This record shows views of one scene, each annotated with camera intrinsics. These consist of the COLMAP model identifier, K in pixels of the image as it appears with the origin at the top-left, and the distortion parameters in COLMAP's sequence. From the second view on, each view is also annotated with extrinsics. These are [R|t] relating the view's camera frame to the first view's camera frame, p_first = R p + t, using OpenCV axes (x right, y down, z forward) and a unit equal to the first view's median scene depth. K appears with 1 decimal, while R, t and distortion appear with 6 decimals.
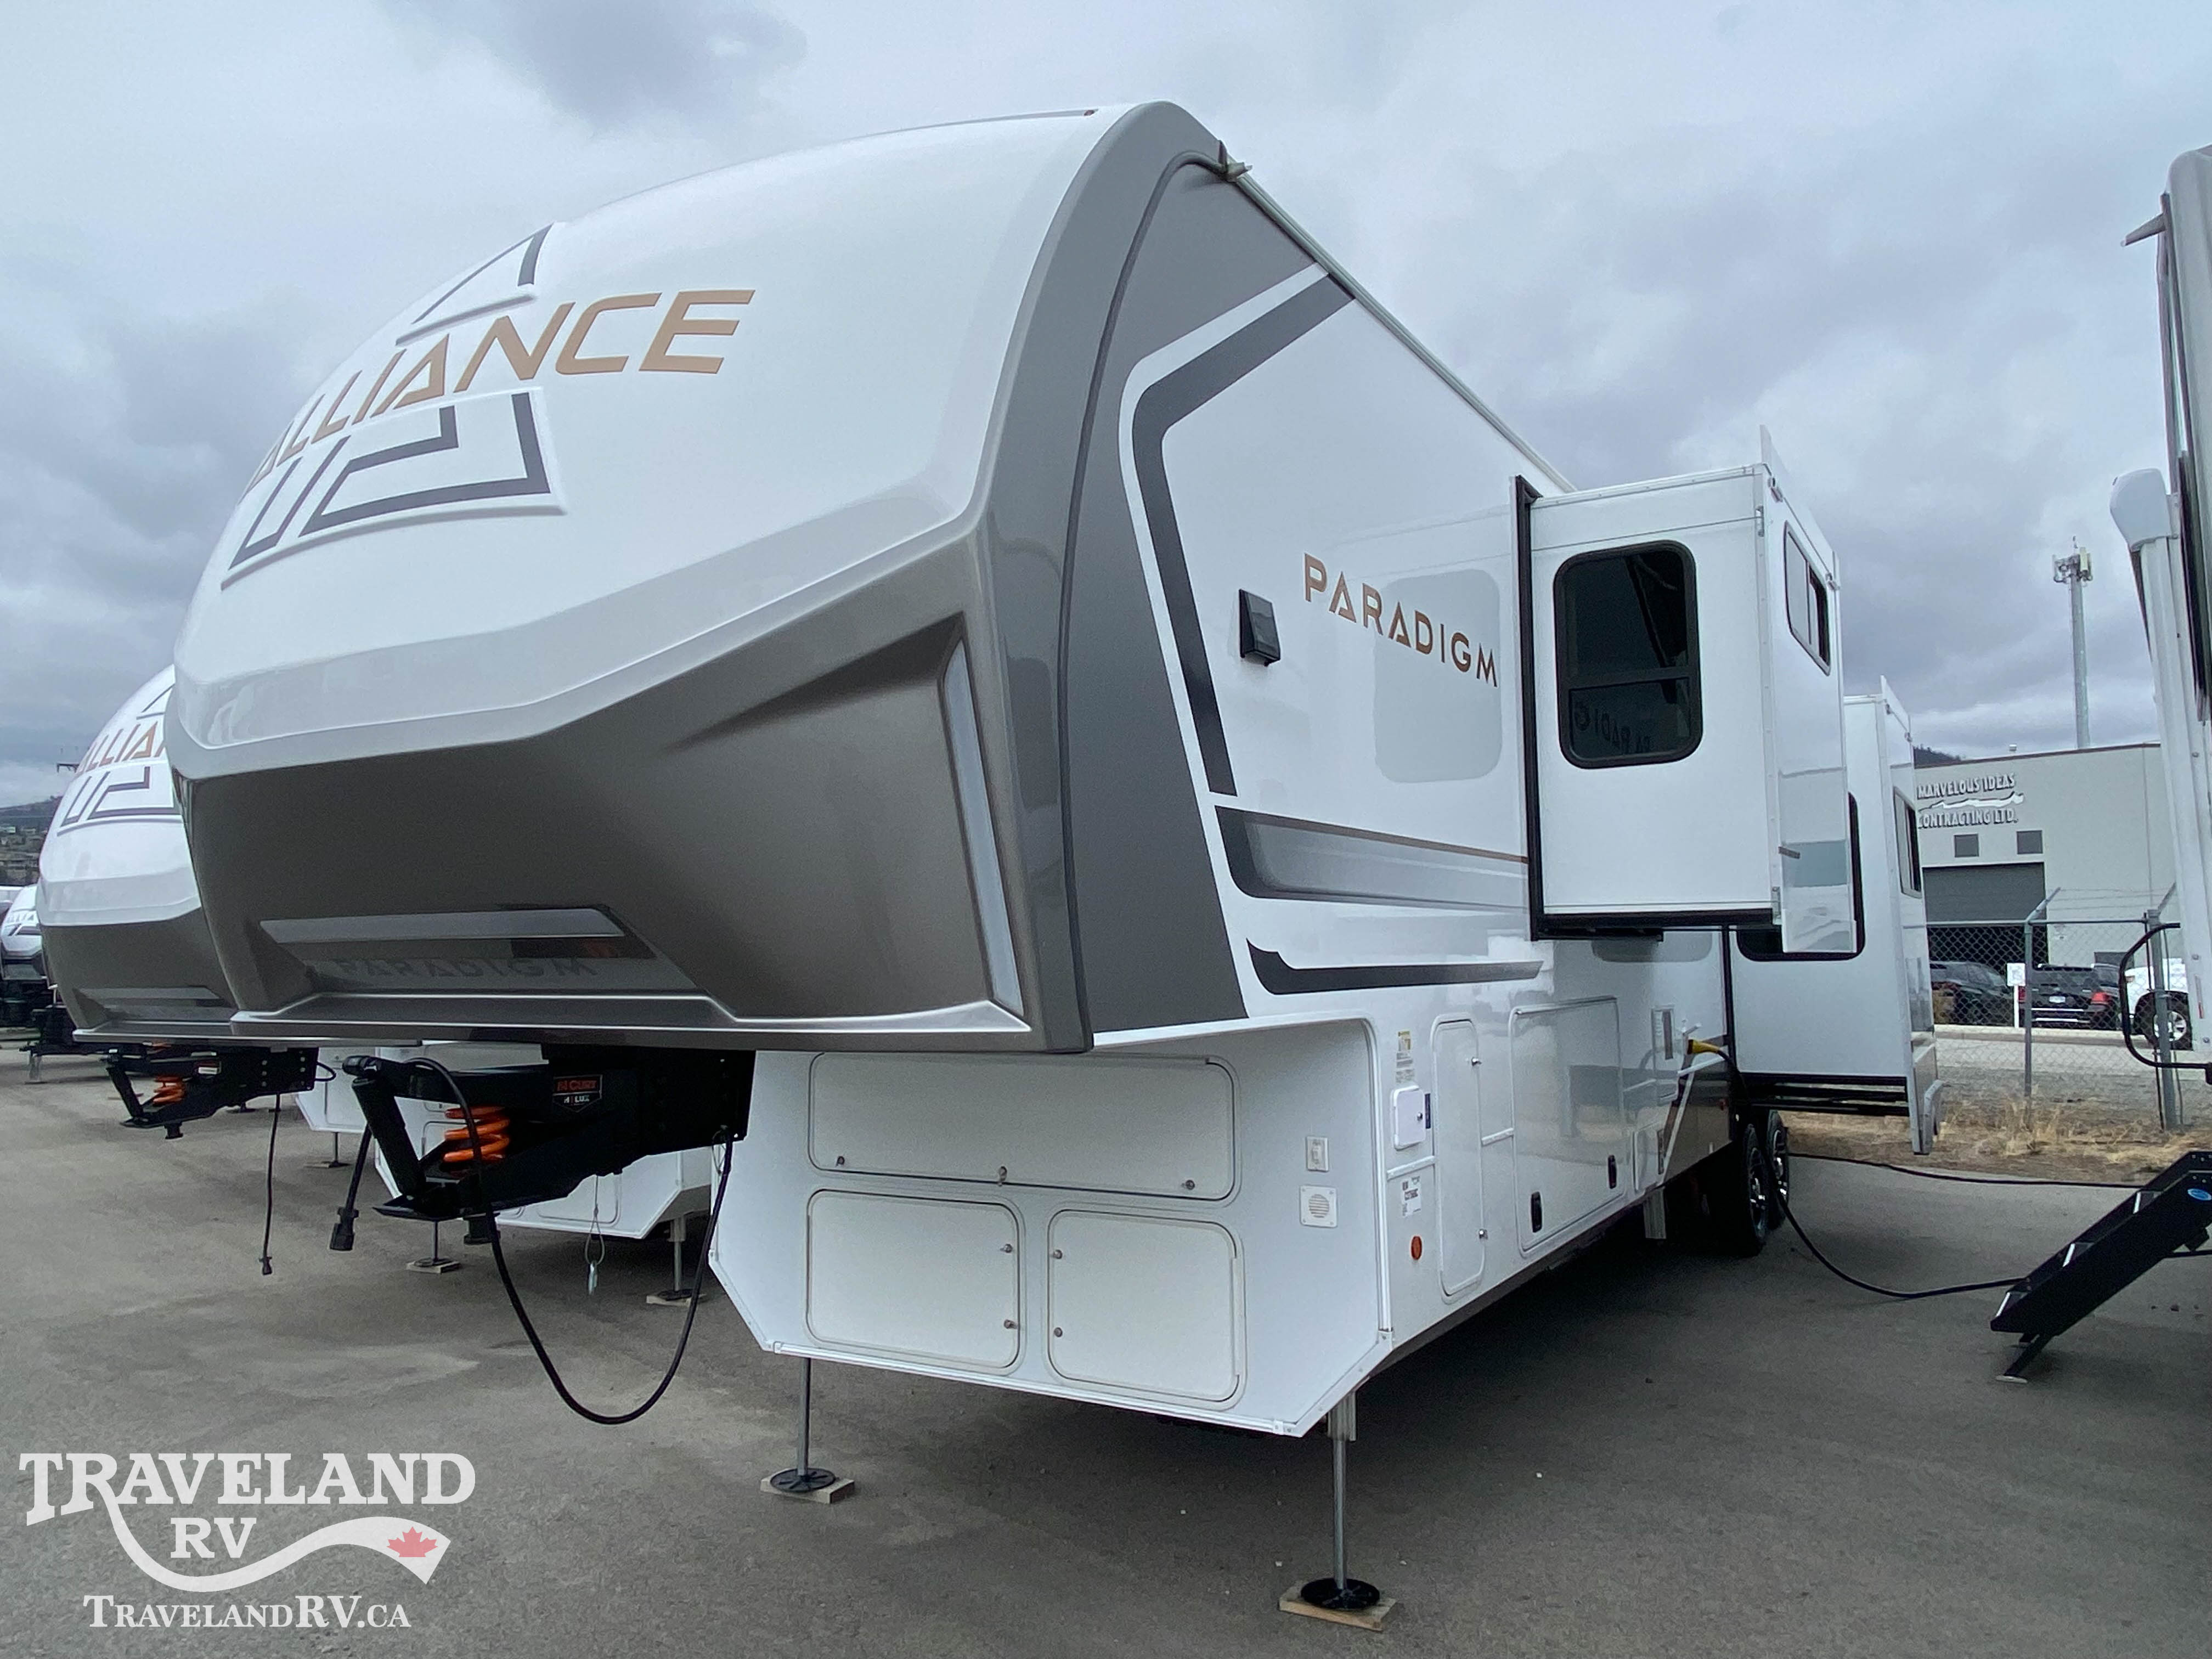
lens RADIAL K [[1526.8, 0, 1140.5], [0, 1526.8, 824.4], [0, 0, 1]] dist [0.050868, -0.059273]
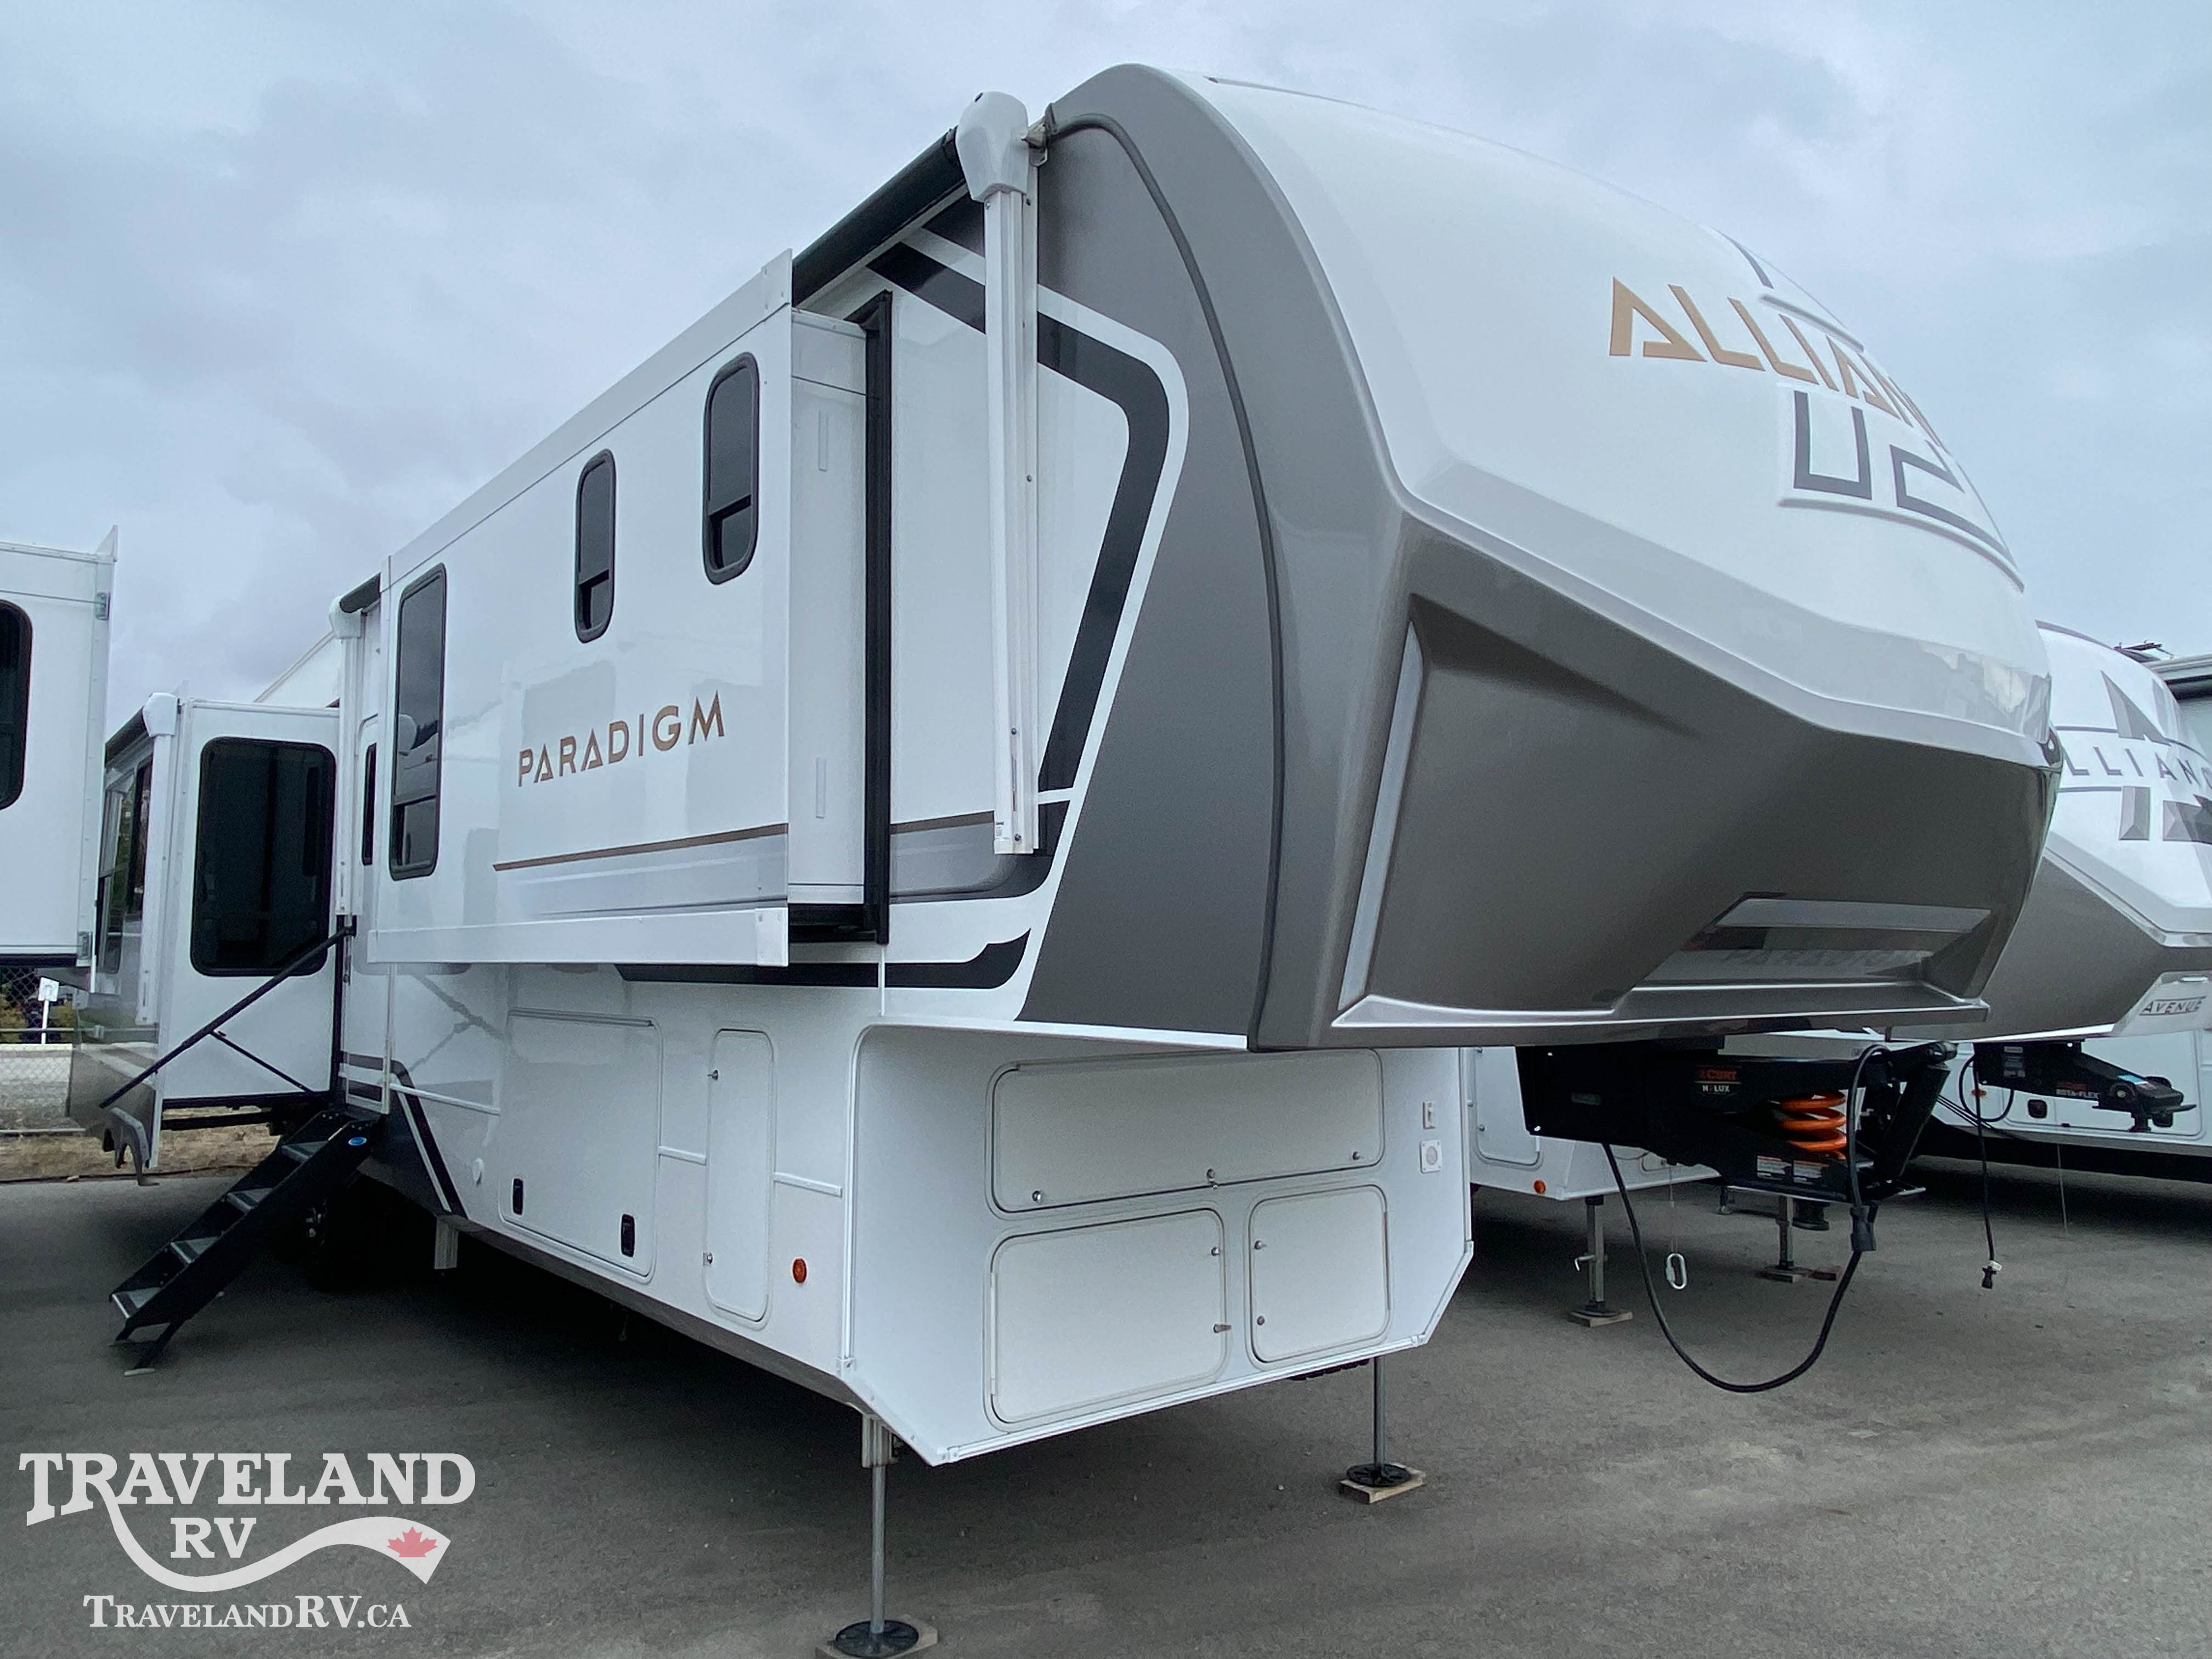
lens RADIAL K [[1525.4, 0, 1104.4], [0, 1525.4, 815.6], [0, 0, 1]] dist [0.054393, -0.060237]
pose [[0.346837, 0.096647, 0.932933, -1.078381], [-0.083975, 0.993882, -0.071741, 0.077234], [-0.934159, -0.053461, 0.352831, 0.751488]]
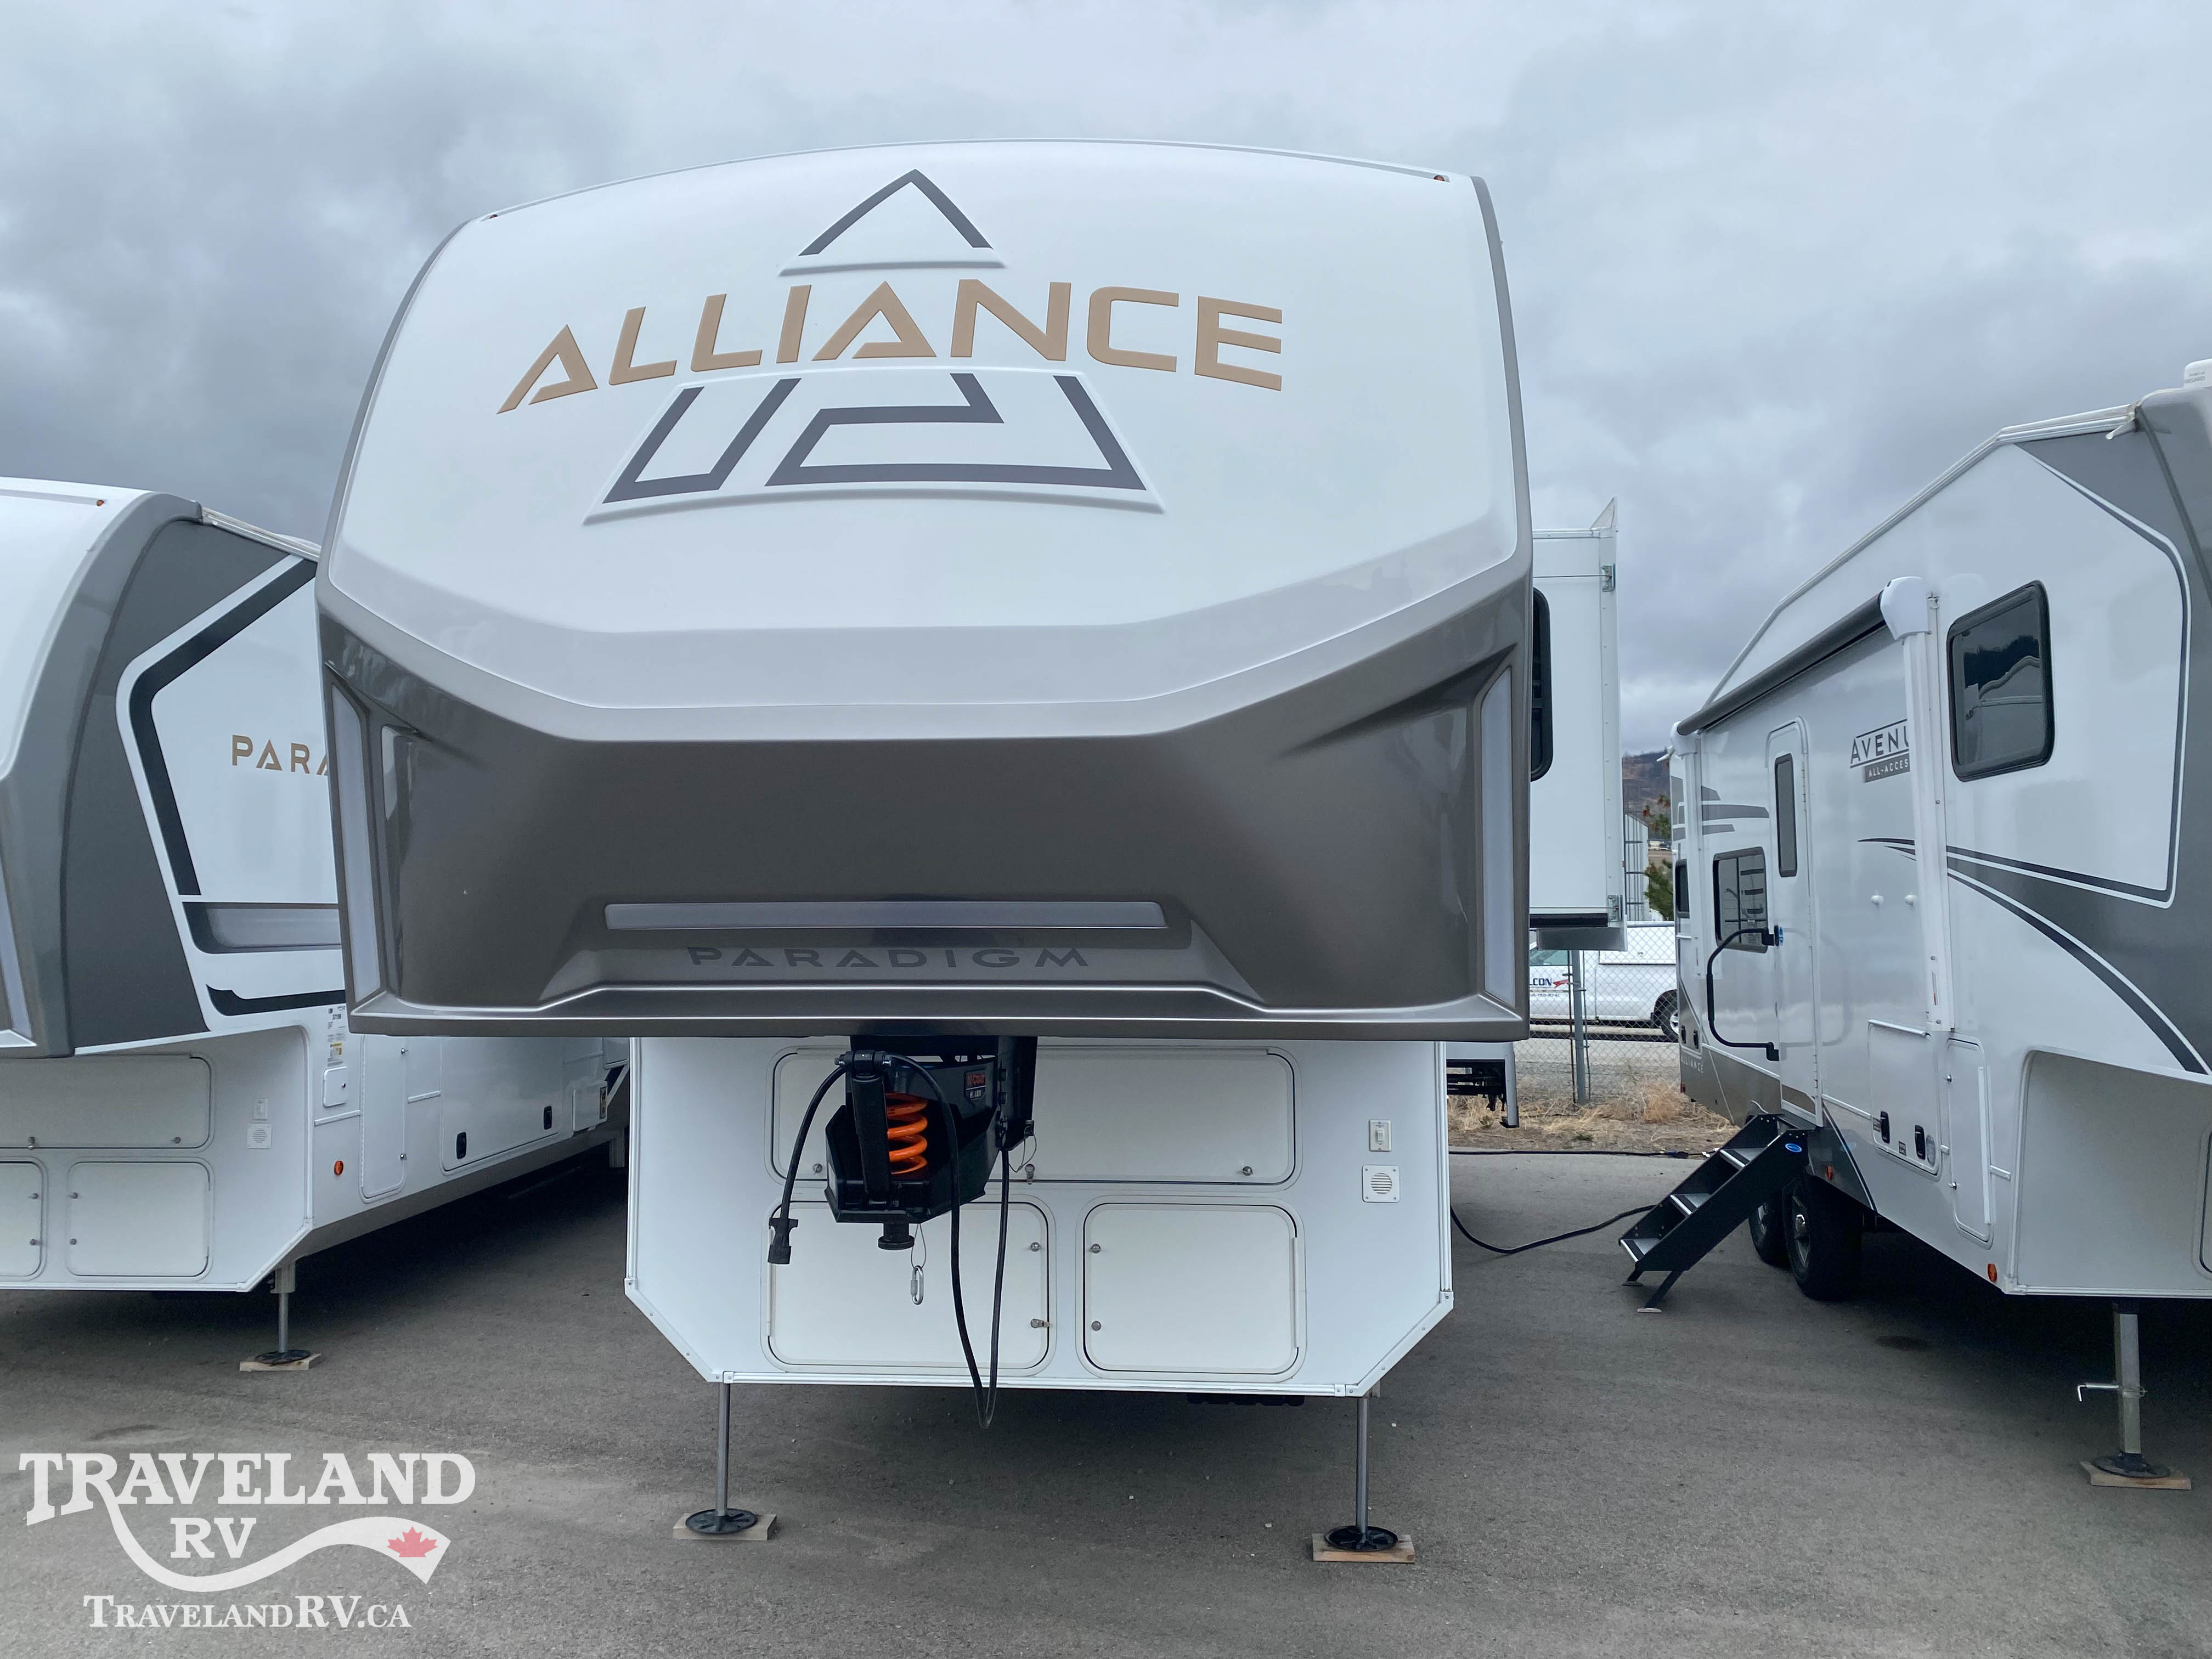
lens RADIAL K [[1700.9, 0, 1106.0], [0, 1700.9, 829.5], [0, 0, 1]] dist [0.018330, -0.010134]
pose [[0.903835, 0.037804, 0.426208, -0.531872], [-0.045026, 0.998962, 0.006876, 0.000015], [-0.425505, -0.025405, 0.904599, 0.000583]]
